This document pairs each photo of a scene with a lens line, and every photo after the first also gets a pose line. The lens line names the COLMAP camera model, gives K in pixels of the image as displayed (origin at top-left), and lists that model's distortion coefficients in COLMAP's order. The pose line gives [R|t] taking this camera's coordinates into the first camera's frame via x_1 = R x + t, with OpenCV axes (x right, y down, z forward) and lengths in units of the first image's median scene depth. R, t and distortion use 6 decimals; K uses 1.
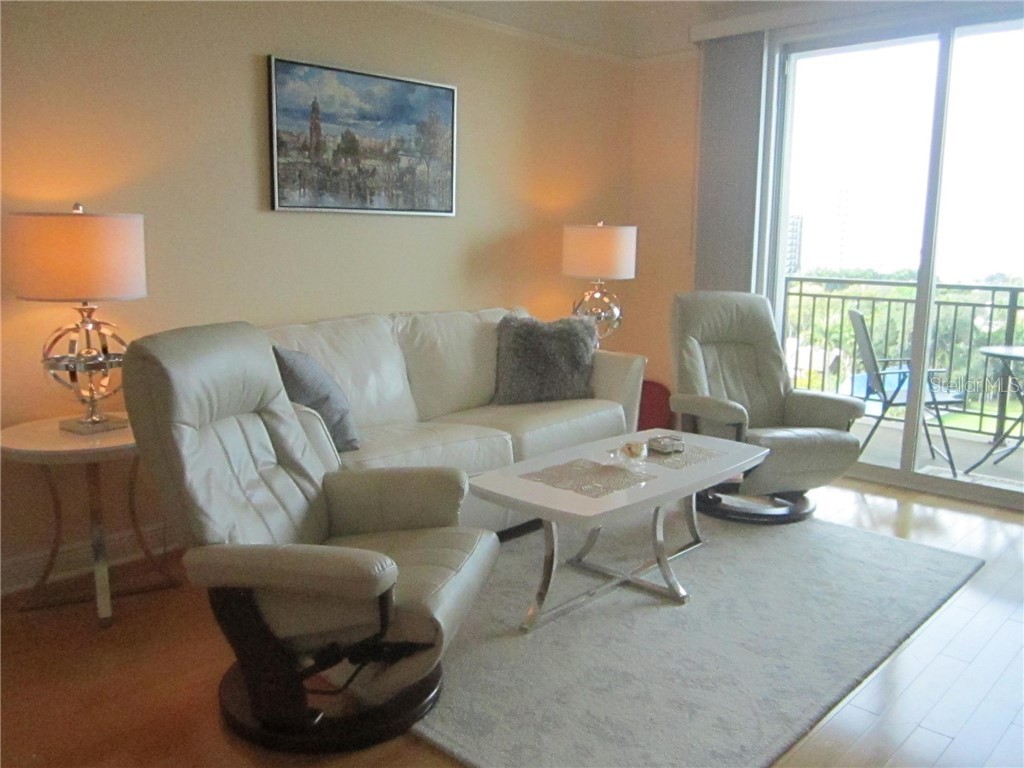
lens RADIAL K [[863.0, 0, 509.7], [0, 863.0, 378.4], [0, 0, 1]] dist [-0.041161, 0.011367]
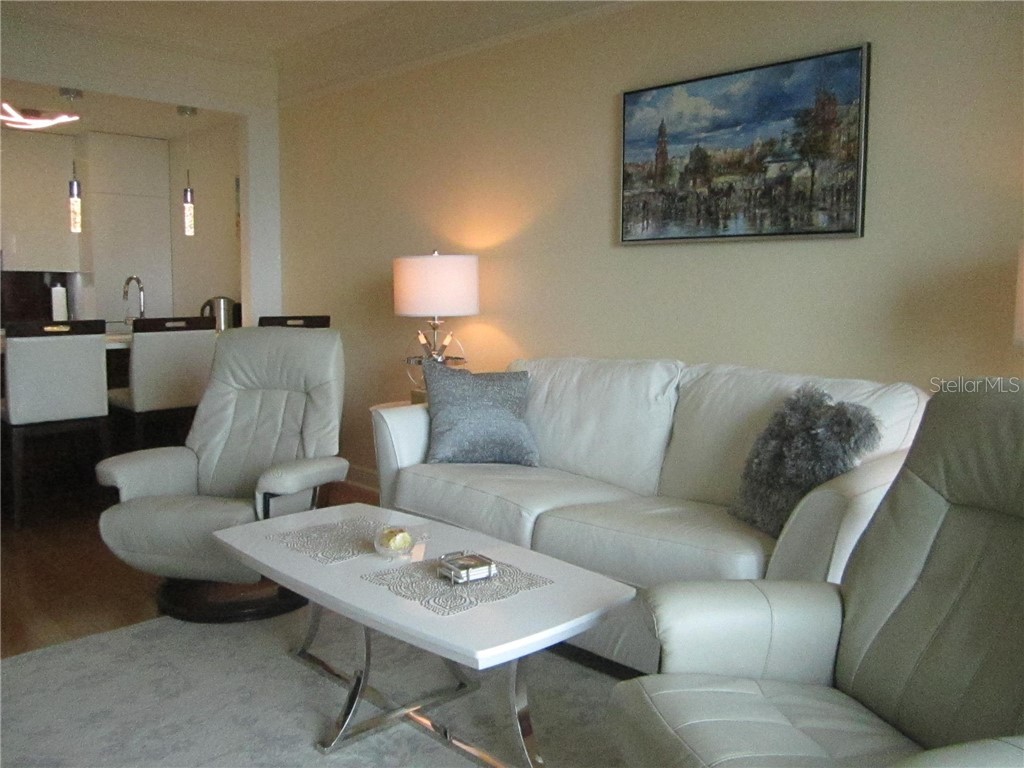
lens RADIAL K [[863.0, 0, 507.3], [0, 863.0, 380.5], [0, 0, 1]] dist [-0.041161, 0.011367]
pose [[-0.037636, 0.093313, -0.994925, 0.692208], [-0.170966, 0.980350, 0.098413, -0.111597], [0.984558, 0.173802, -0.020943, 0.868696]]
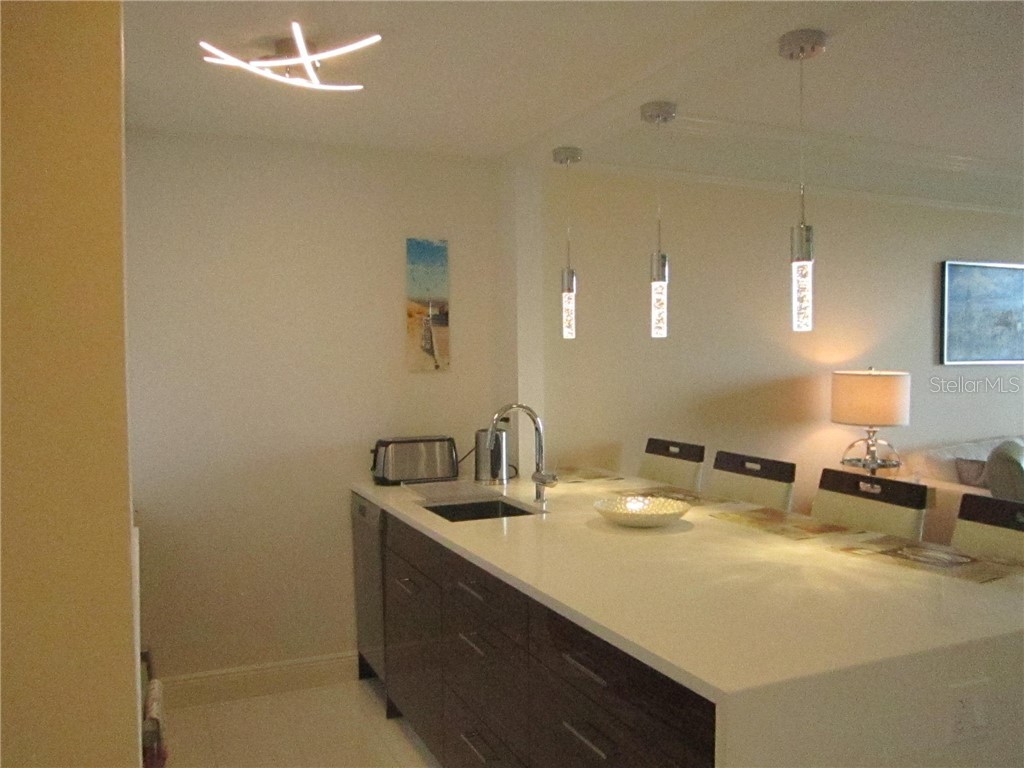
lens RADIAL K [[863.0, 0, 515.9], [0, 863.0, 386.1], [0, 0, 1]] dist [-0.041161, 0.011367]
pose [[0.925501, -0.007146, -0.378677, -0.374012], [-0.044178, 0.990961, -0.126671, 0.051465], [0.376159, 0.133963, 0.916819, -0.553838]]
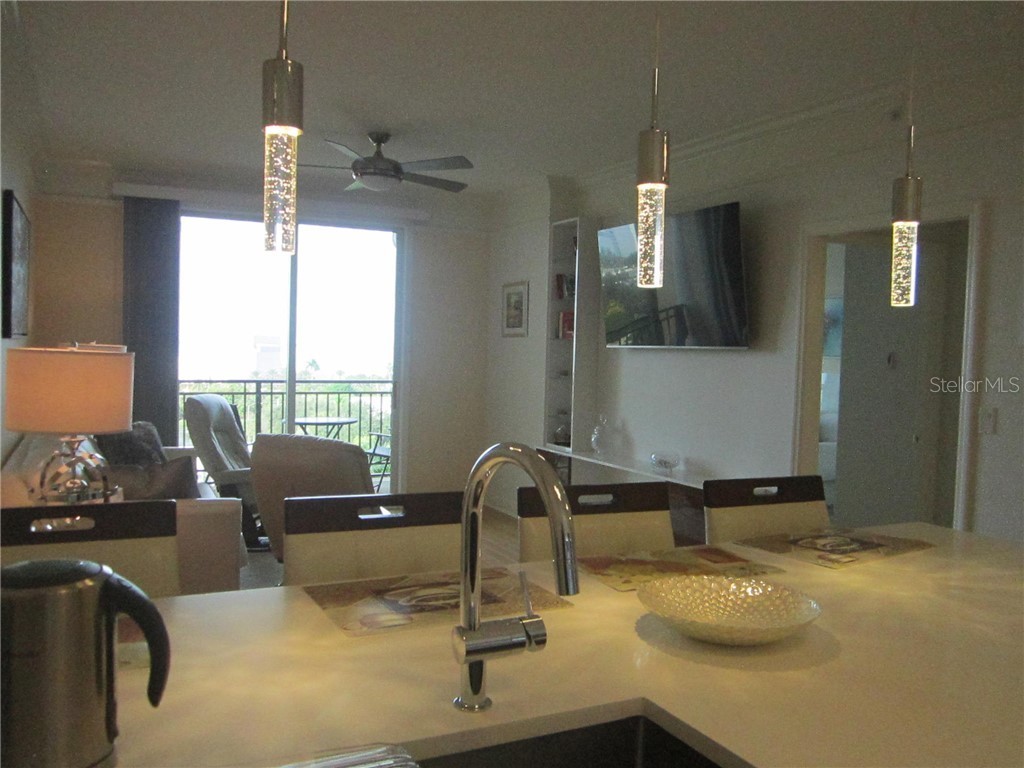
lens RADIAL K [[920.7, 0, 517.5], [0, 920.7, 381.4], [0, 0, 1]] dist [-0.015281, 0.000738]
pose [[0.365775, -0.044035, 0.929661, -0.983920], [0.133962, 0.990970, -0.005768, -0.055813], [-0.921012, 0.126649, 0.368371, 0.067089]]
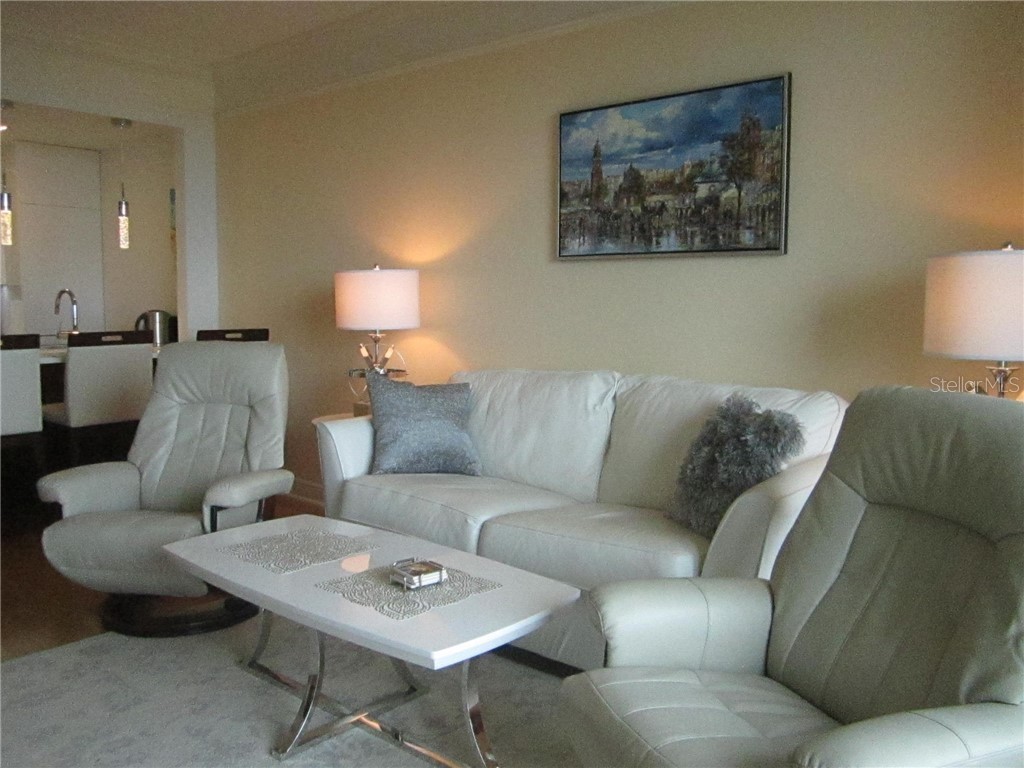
lens RADIAL K [[863.0, 0, 507.8], [0, 863.0, 381.0], [0, 0, 1]] dist [-0.041161, 0.011367]
pose [[0.041485, 0.081694, -0.995794, 0.716790], [-0.169280, 0.982818, 0.073577, -0.113344], [0.984694, 0.165516, 0.054602, 0.858639]]
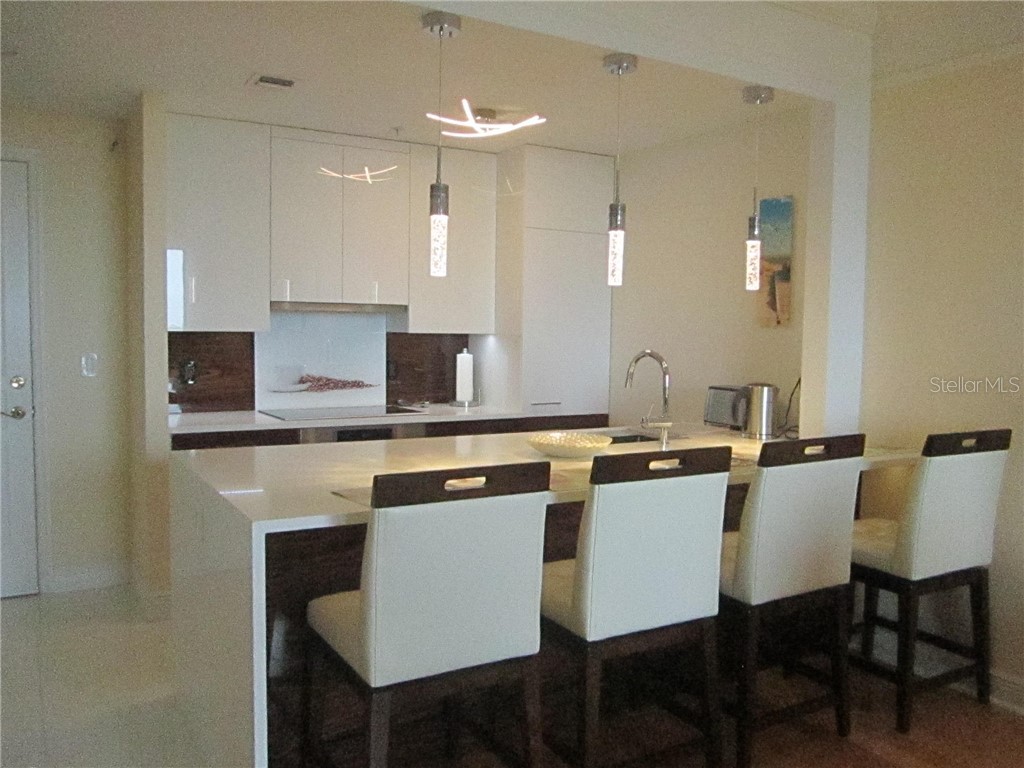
lens RADIAL K [[863.0, 0, 507.6], [0, 863.0, 387.5], [0, 0, 1]] dist [-0.041161, 0.011367]
pose [[-0.277710, 0.047736, -0.959478, 0.248861], [-0.180265, 0.978434, 0.100854, -0.066774], [0.943600, 0.200969, -0.263116, 0.337347]]
